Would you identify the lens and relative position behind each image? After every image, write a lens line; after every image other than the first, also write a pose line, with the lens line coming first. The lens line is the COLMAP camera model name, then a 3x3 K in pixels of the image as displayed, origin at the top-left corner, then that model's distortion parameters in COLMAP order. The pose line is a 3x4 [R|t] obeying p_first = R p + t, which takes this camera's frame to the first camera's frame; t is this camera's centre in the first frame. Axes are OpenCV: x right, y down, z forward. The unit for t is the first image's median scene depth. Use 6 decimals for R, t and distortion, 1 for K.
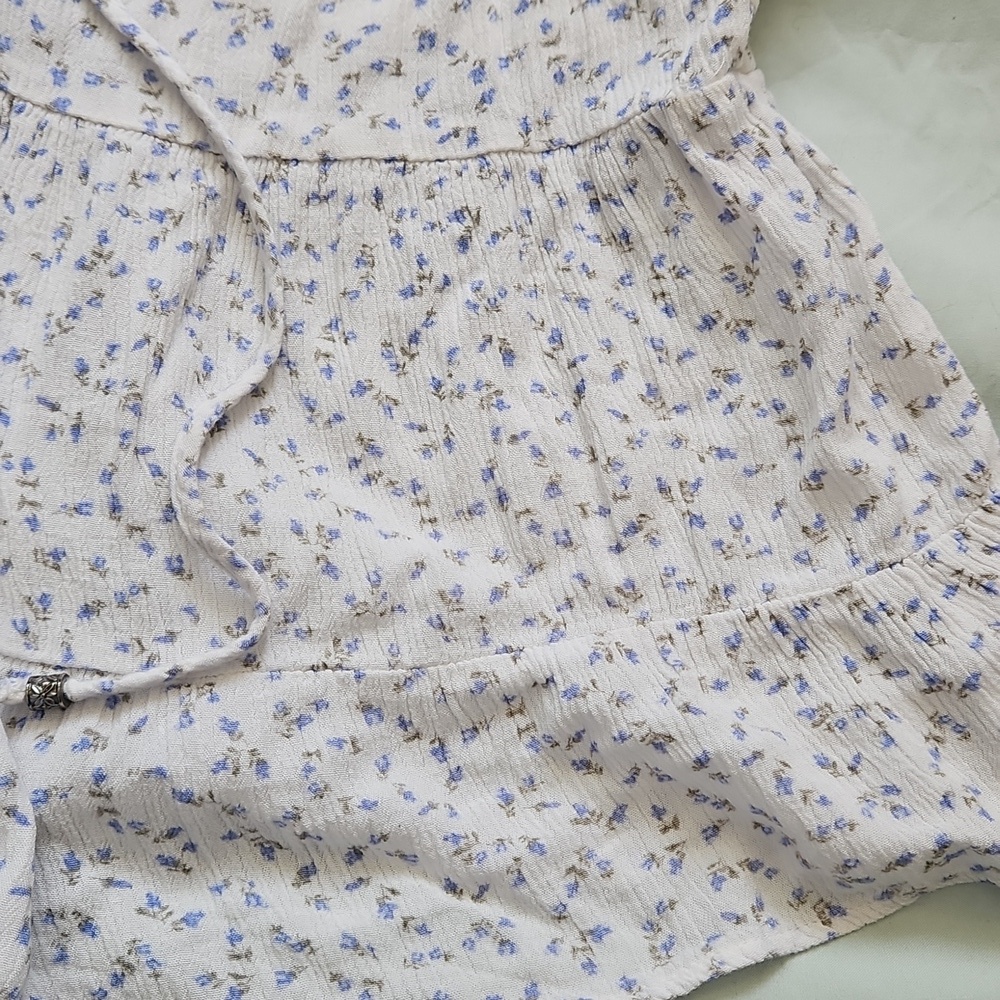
lens RADIAL K [[1420.0, 0, 500.2], [0, 1420.0, 502.7], [0, 0, 1]] dist [0.033274, 0.000000]
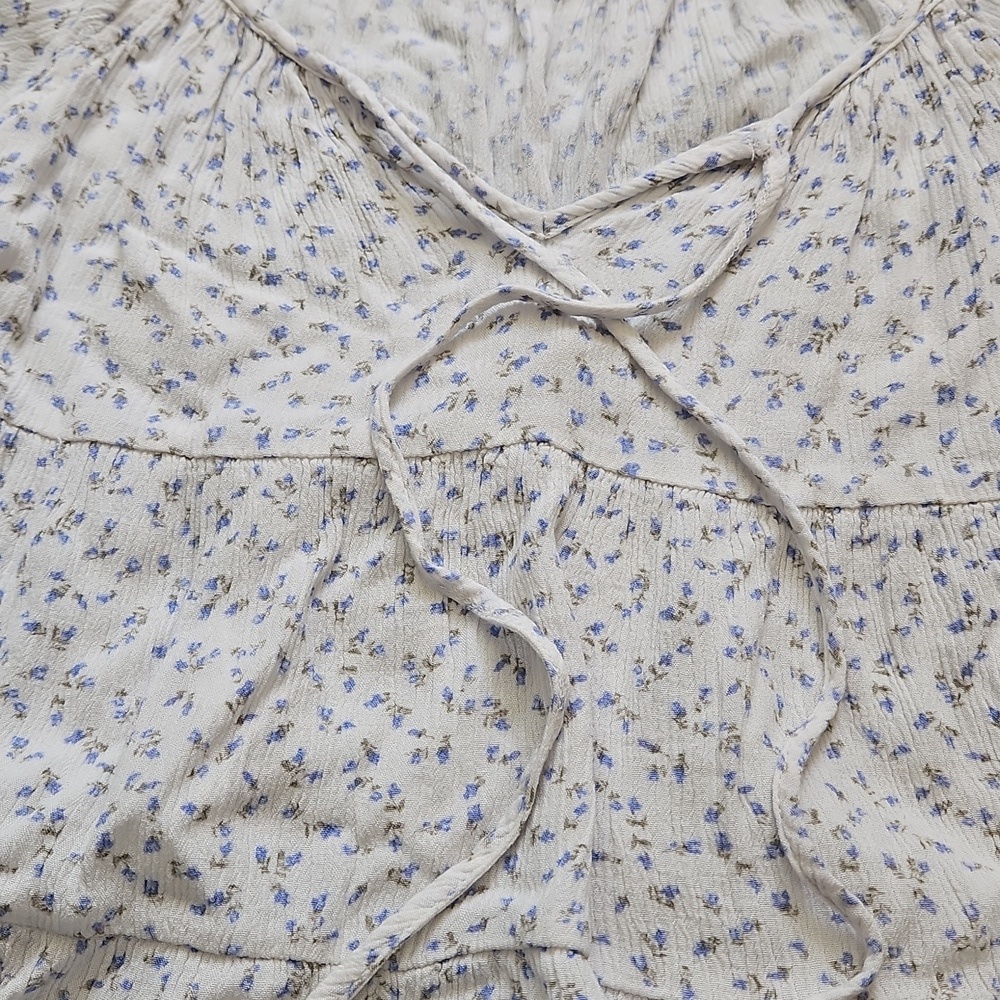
lens RADIAL K [[1420.0, 0, 501.4], [0, 1420.0, 495.5], [0, 0, 1]] dist [0.033274, 0.000000]
pose [[0.995283, -0.036267, -0.089982, -0.309414], [0.020330, 0.984873, -0.172081, -0.069659], [0.094861, 0.169440, 0.980965, -0.095719]]
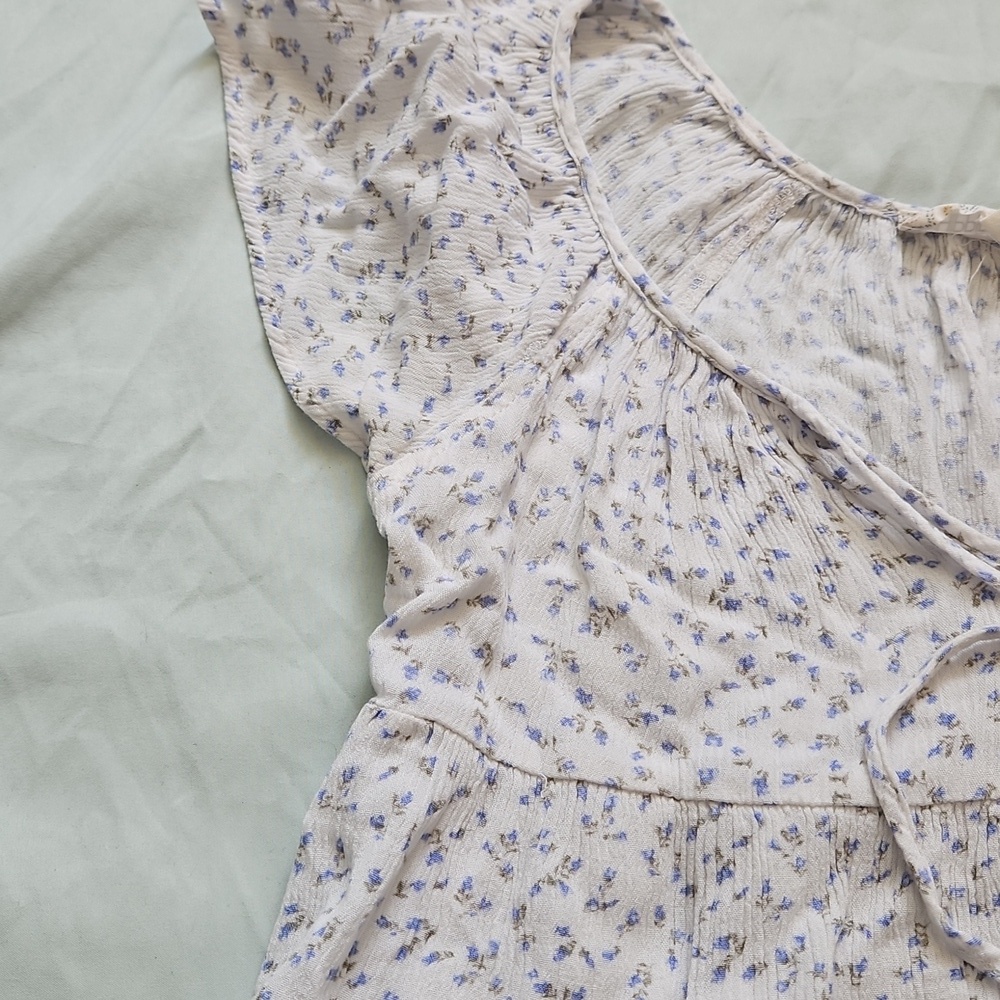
lens RADIAL K [[1420.0, 0, 499.1], [0, 1420.0, 502.1], [0, 0, 1]] dist [0.033274, 0.000000]
pose [[0.997996, -0.019036, -0.060343, -0.726928], [0.002525, 0.964894, -0.262628, -0.233394], [0.063224, 0.261950, 0.963008, -0.139556]]
